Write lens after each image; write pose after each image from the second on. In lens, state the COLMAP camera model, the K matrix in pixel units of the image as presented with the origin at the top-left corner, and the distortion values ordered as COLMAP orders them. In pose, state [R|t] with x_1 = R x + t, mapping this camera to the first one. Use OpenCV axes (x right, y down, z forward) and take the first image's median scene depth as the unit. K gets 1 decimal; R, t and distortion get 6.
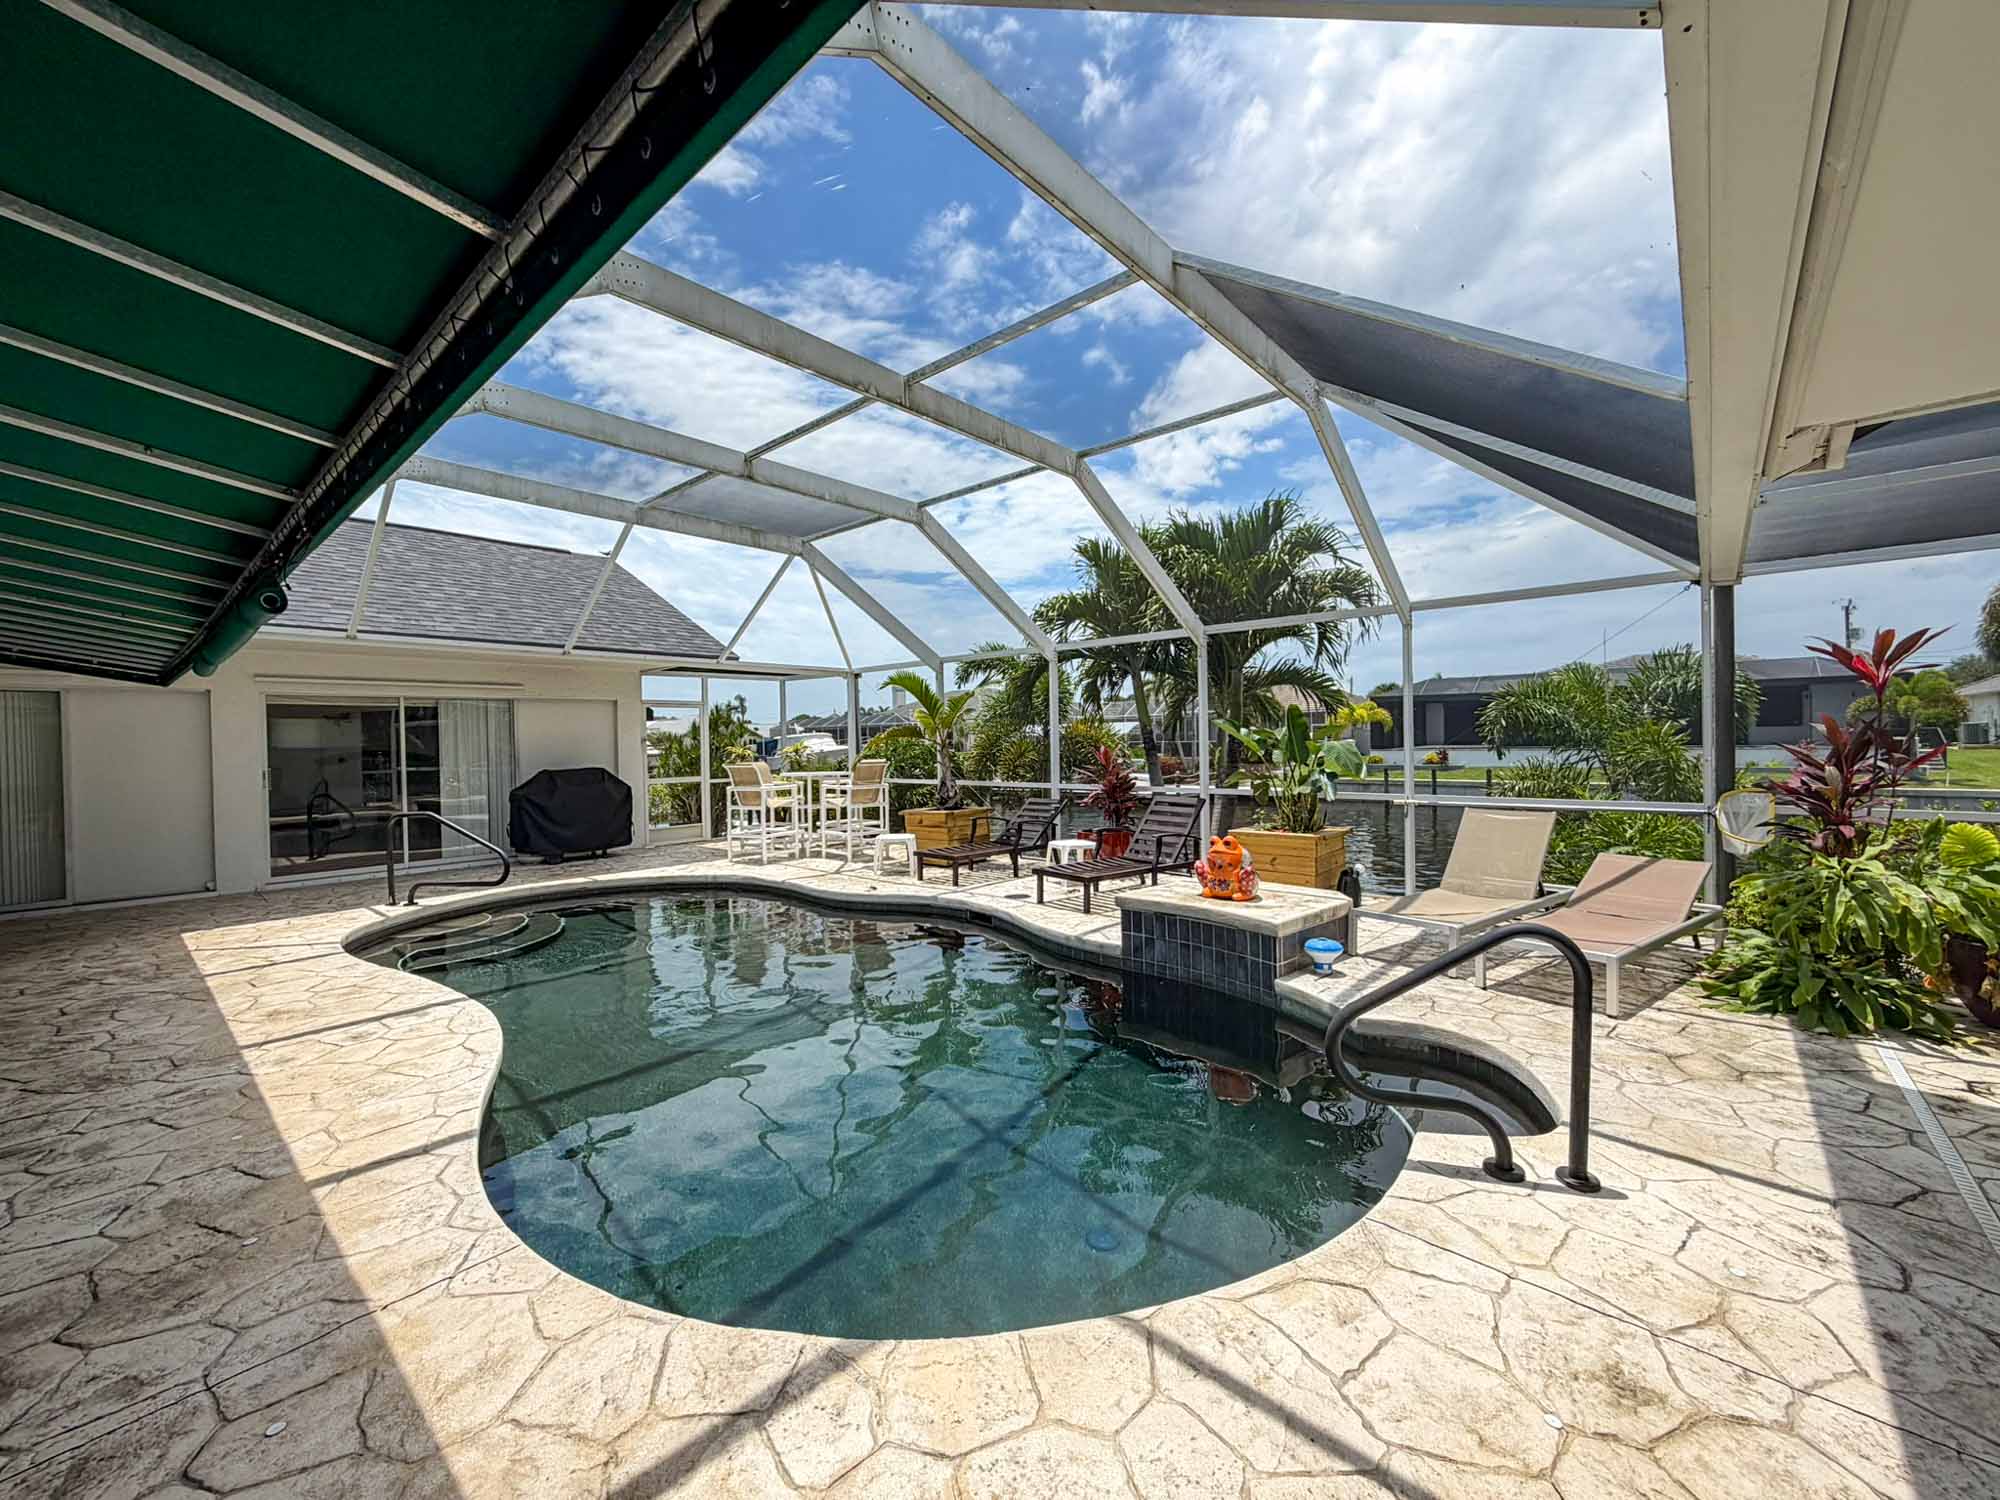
lens RADIAL K [[797.7, 0, 995.0], [0, 797.7, 746.5], [0, 0, 1]] dist [0.000803, 0.000225]
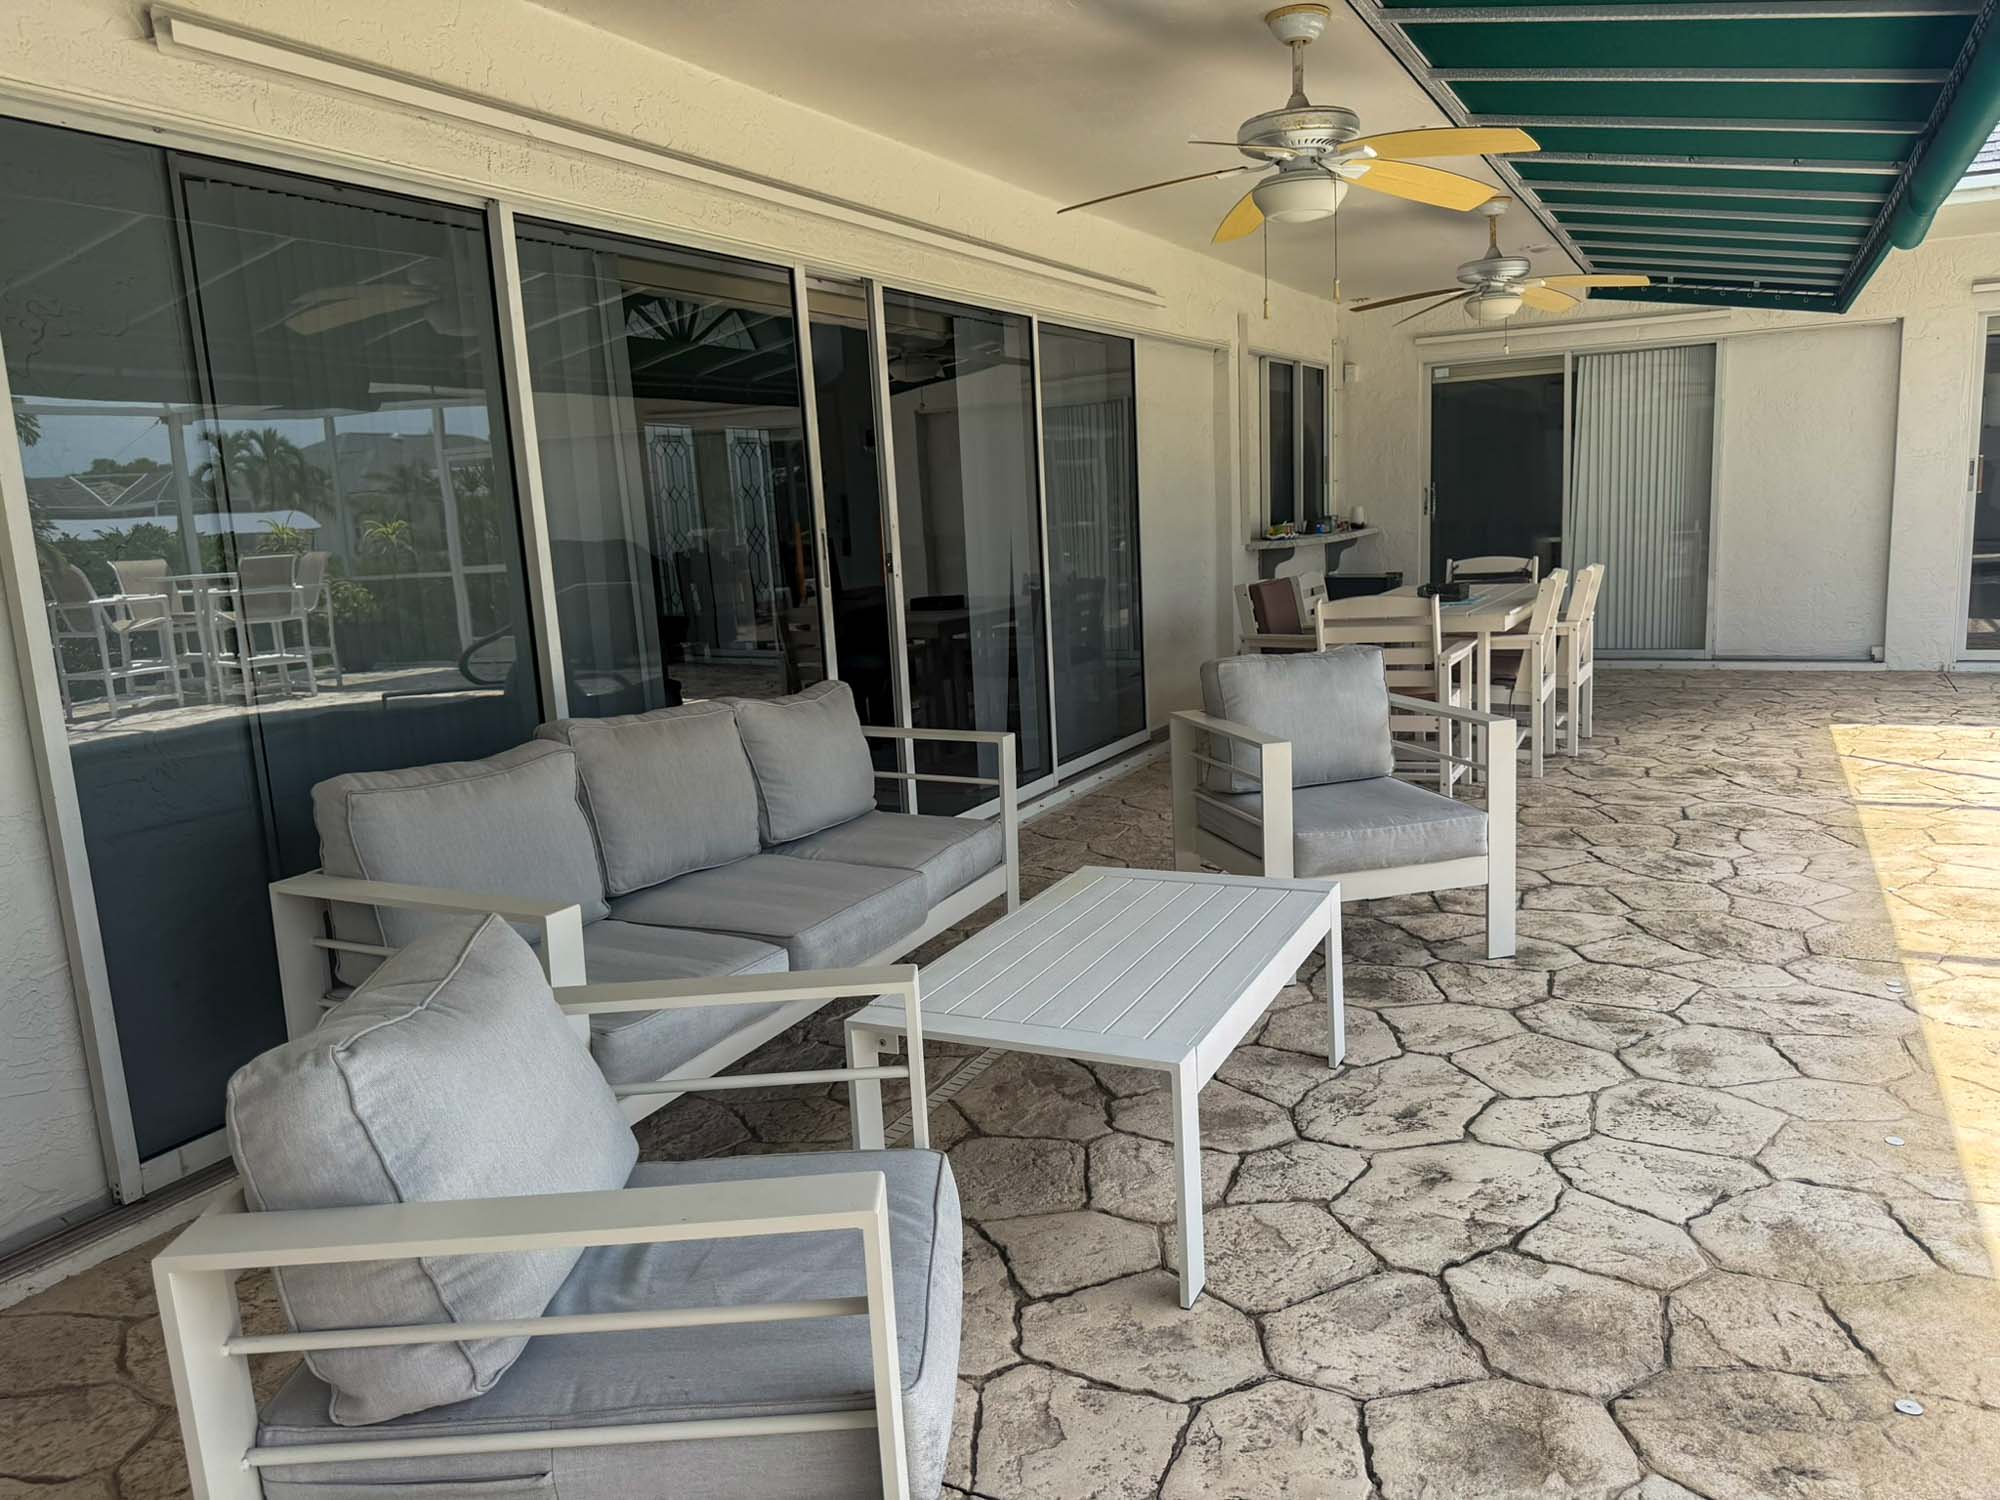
lens RADIAL K [[1375.8, 0, 1000.0], [0, 1375.8, 750.0], [0, 0, 1]] dist [0.002516, -0.000755]
pose [[0.230160, 0.173916, -0.957486, -0.170993], [0.041737, 0.981232, 0.188261, 0.031199], [0.972257, -0.083293, 0.218581, 0.165237]]
